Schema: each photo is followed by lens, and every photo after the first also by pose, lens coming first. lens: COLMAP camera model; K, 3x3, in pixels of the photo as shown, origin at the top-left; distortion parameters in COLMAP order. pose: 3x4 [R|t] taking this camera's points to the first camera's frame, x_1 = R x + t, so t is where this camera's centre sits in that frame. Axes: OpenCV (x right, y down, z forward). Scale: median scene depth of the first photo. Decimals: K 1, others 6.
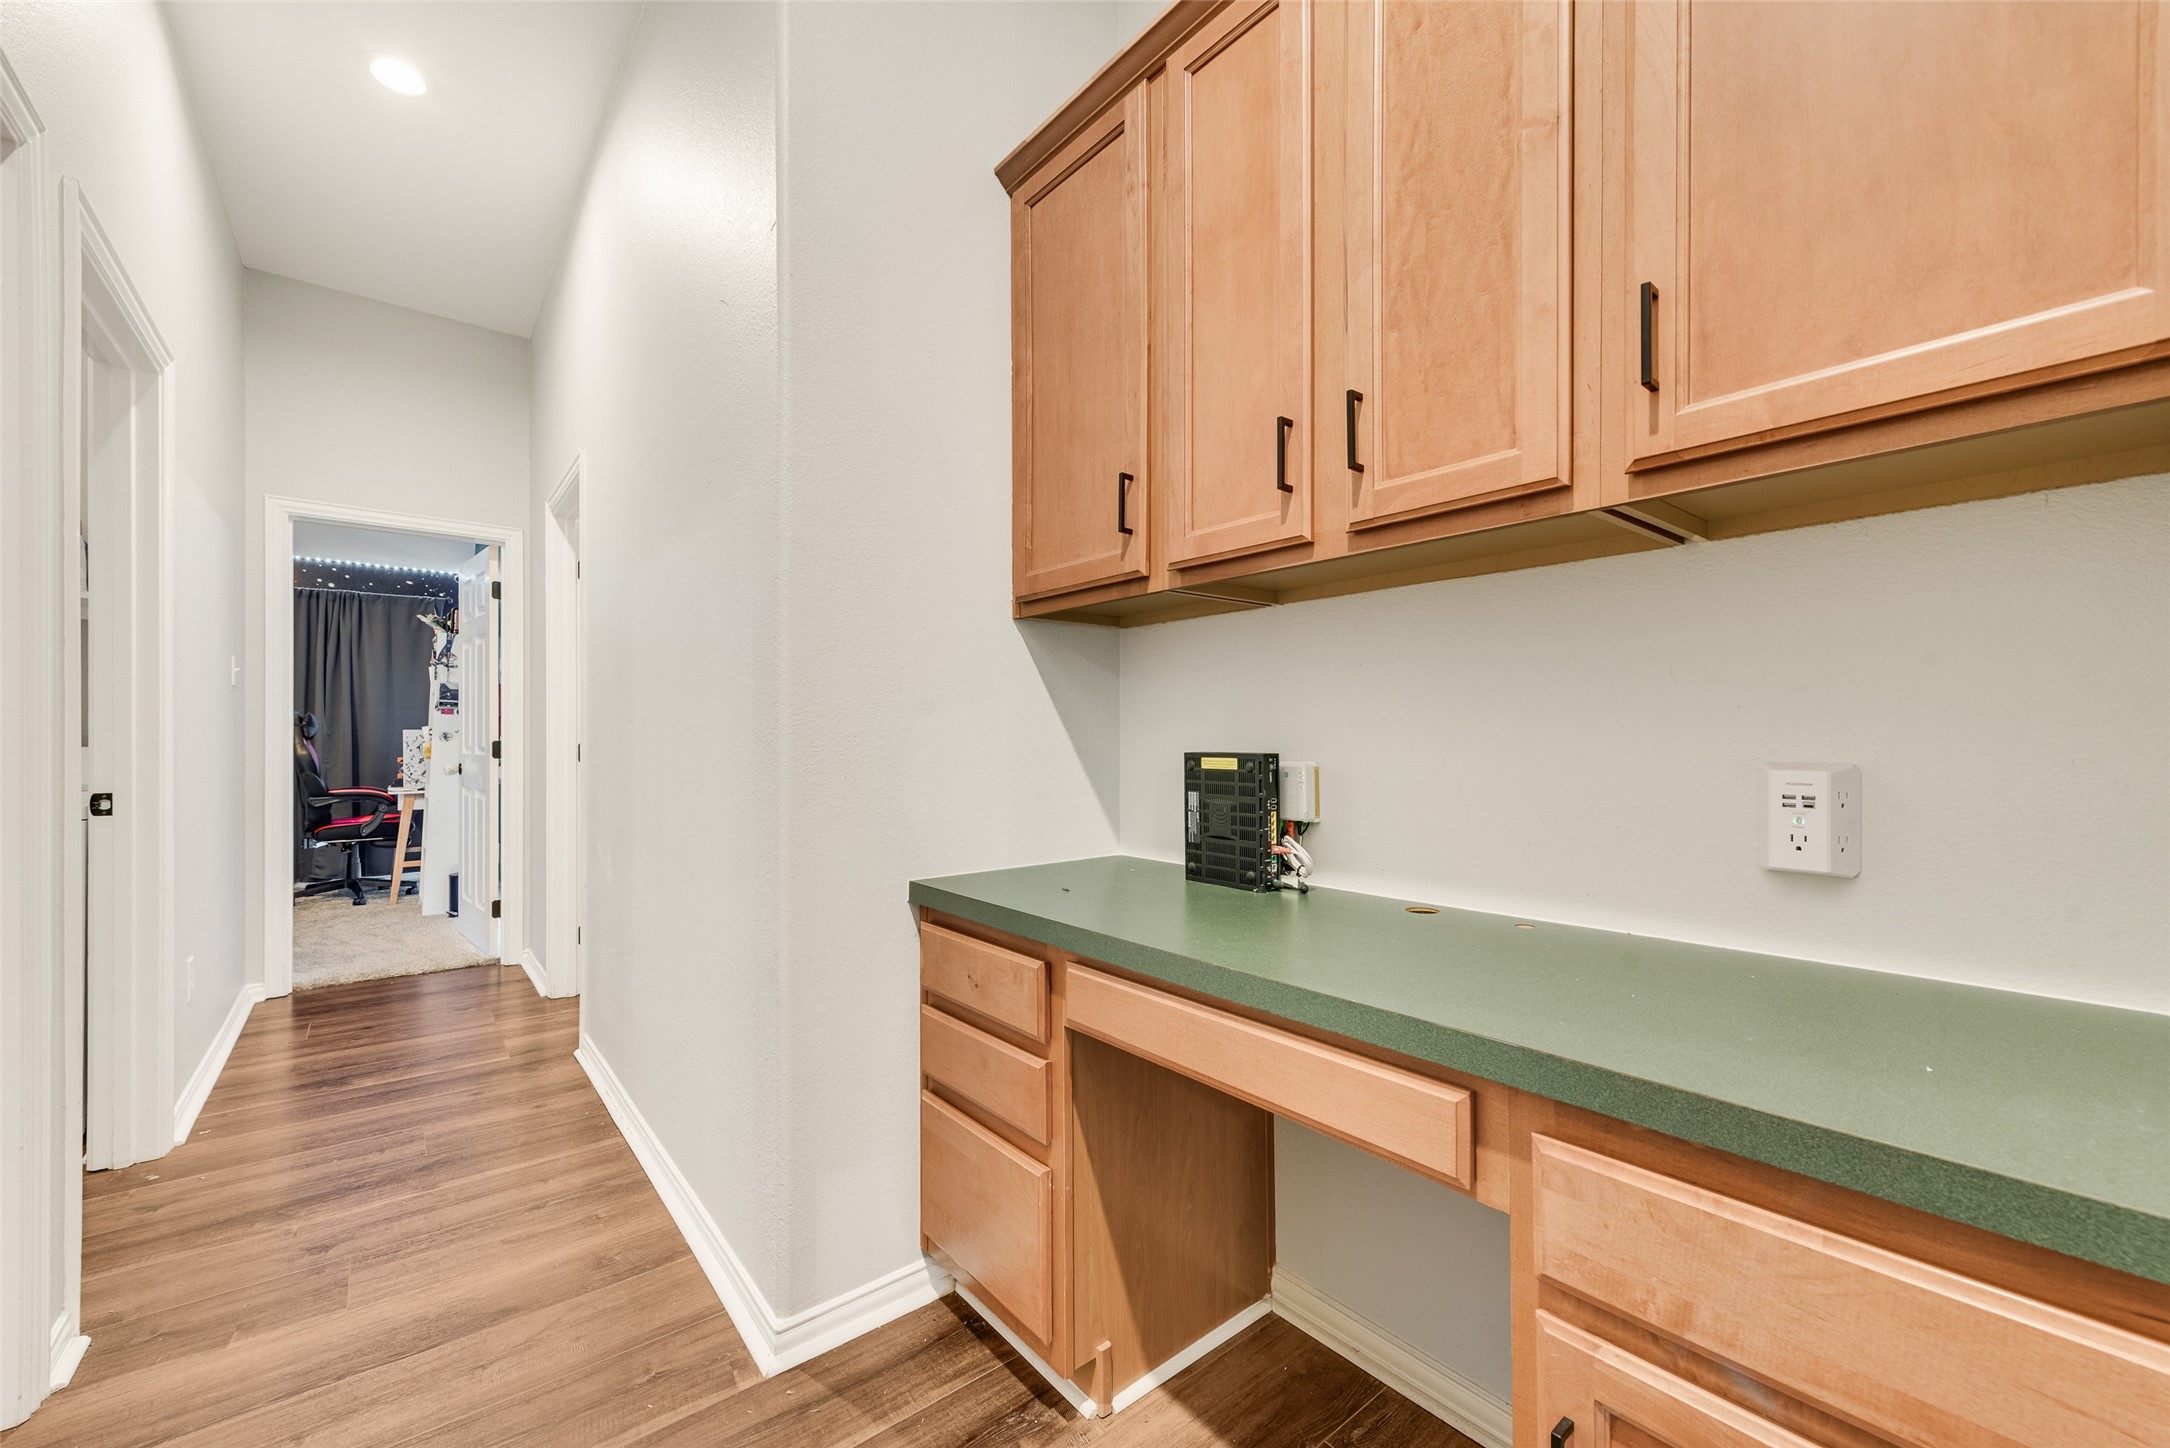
lens RADIAL K [[853.6, 0, 1088.5], [0, 853.6, 738.6], [0, 0, 1]] dist [0.012333, -0.000003]
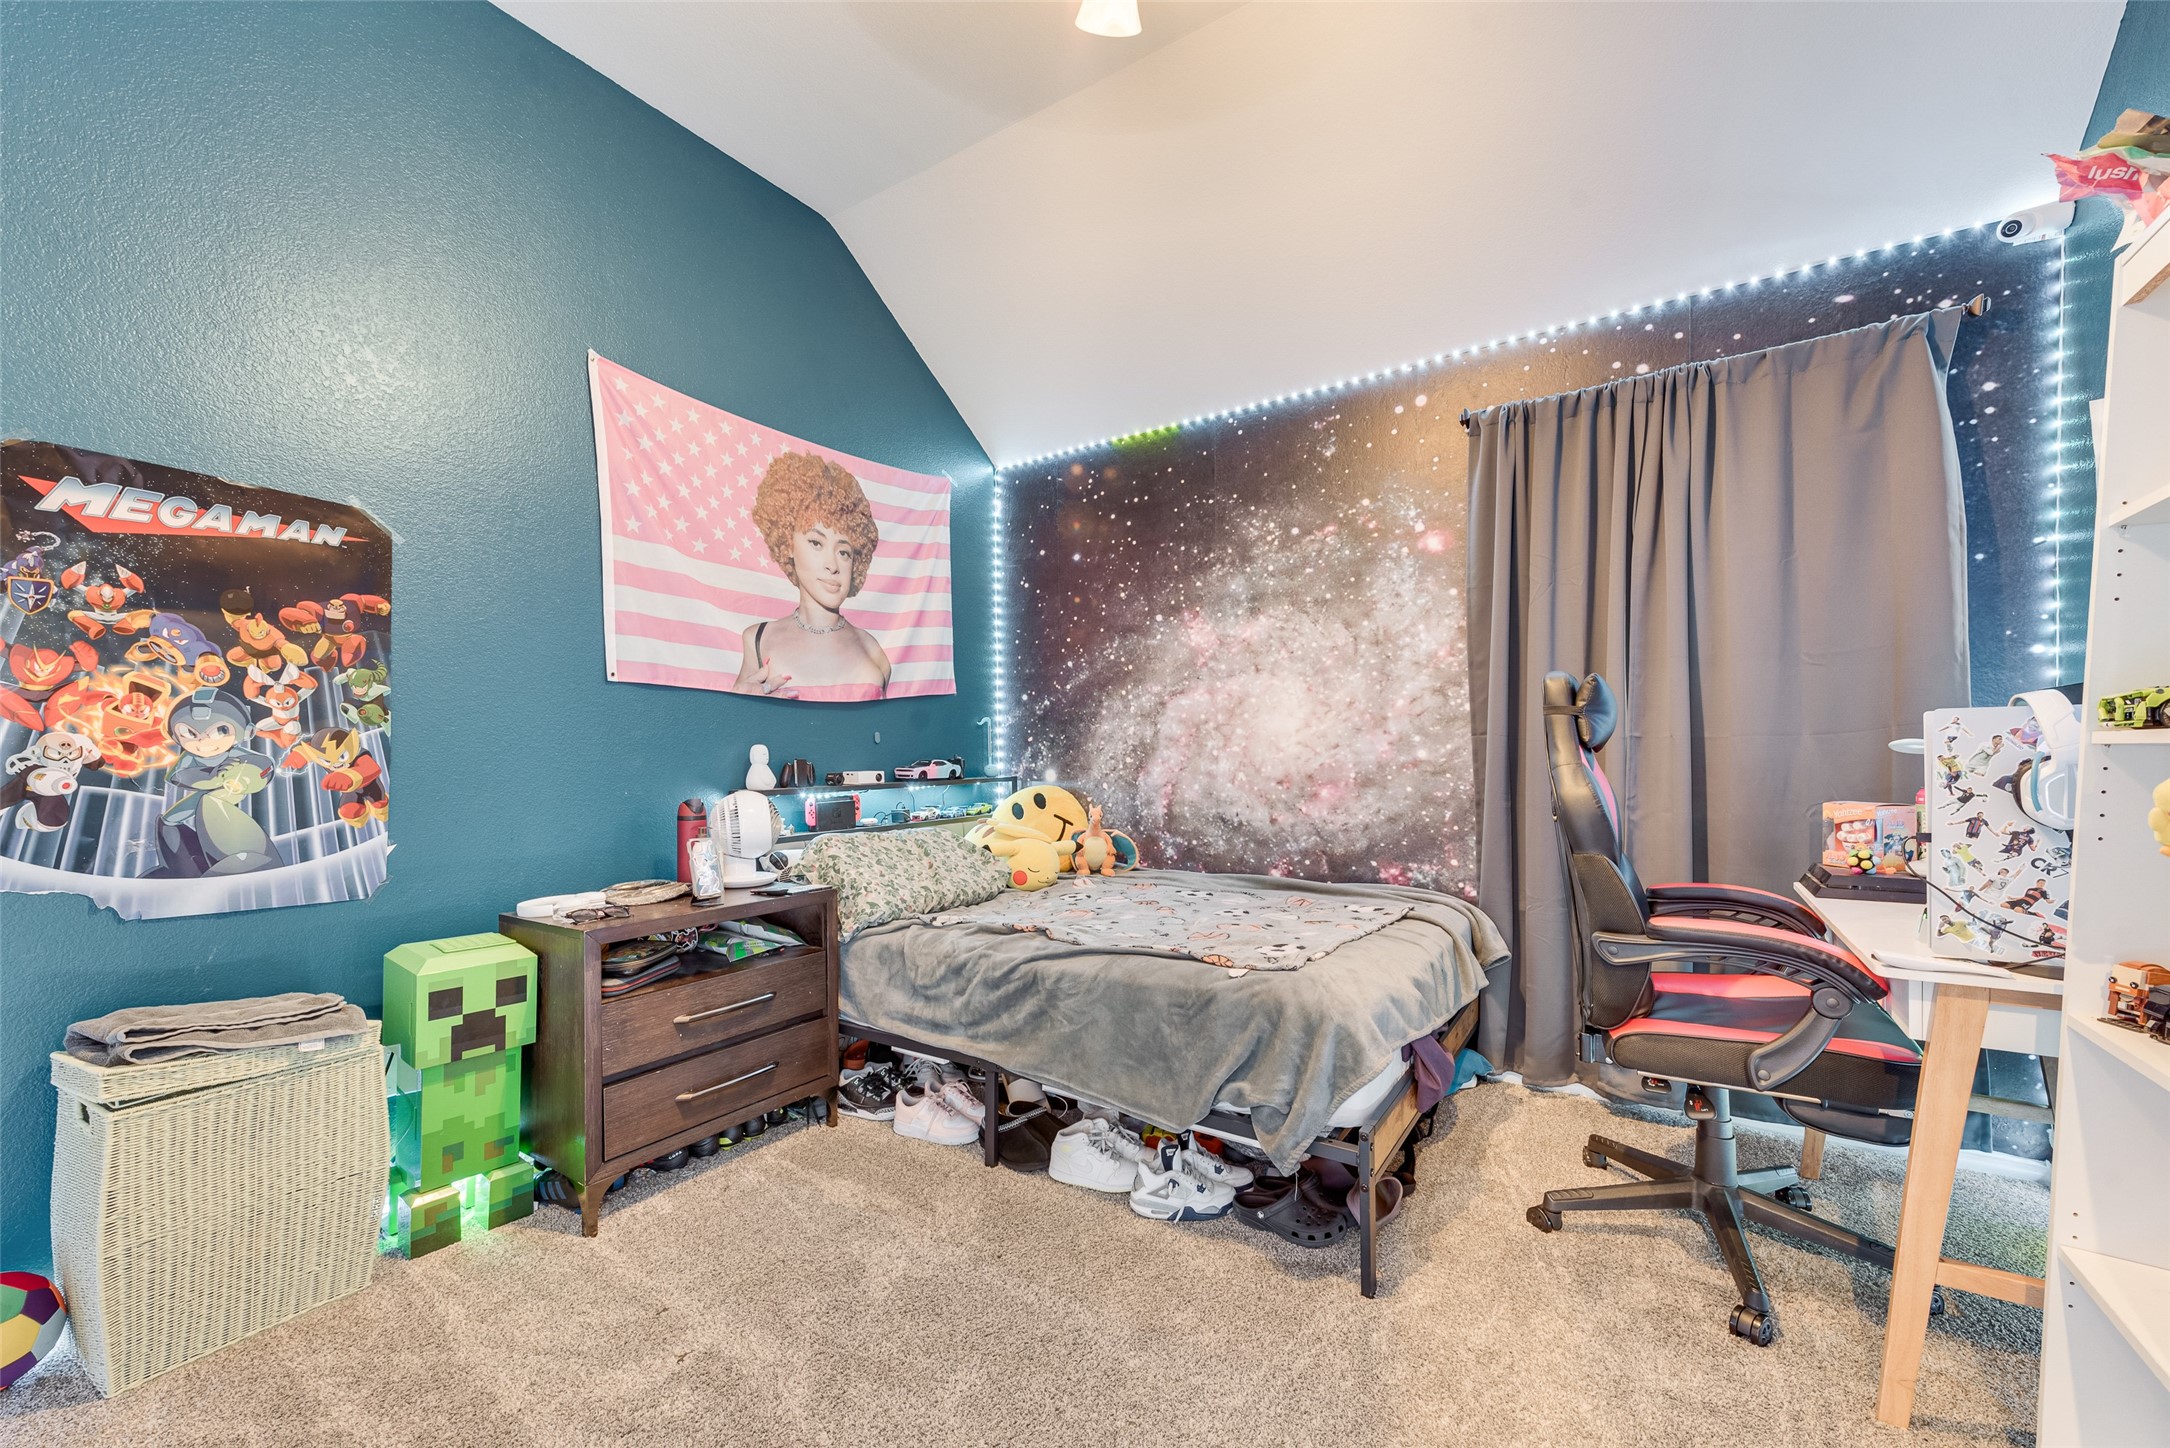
lens RADIAL K [[853.6, 0, 1088.5], [0, 853.6, 738.6], [0, 0, 1]] dist [0.012333, -0.000003]
pose [[0.293504, -0.014116, -0.955854, -0.574753], [-0.001640, 0.999882, -0.015270, 0.001329], [0.955956, 0.006050, 0.293446, 0.638059]]
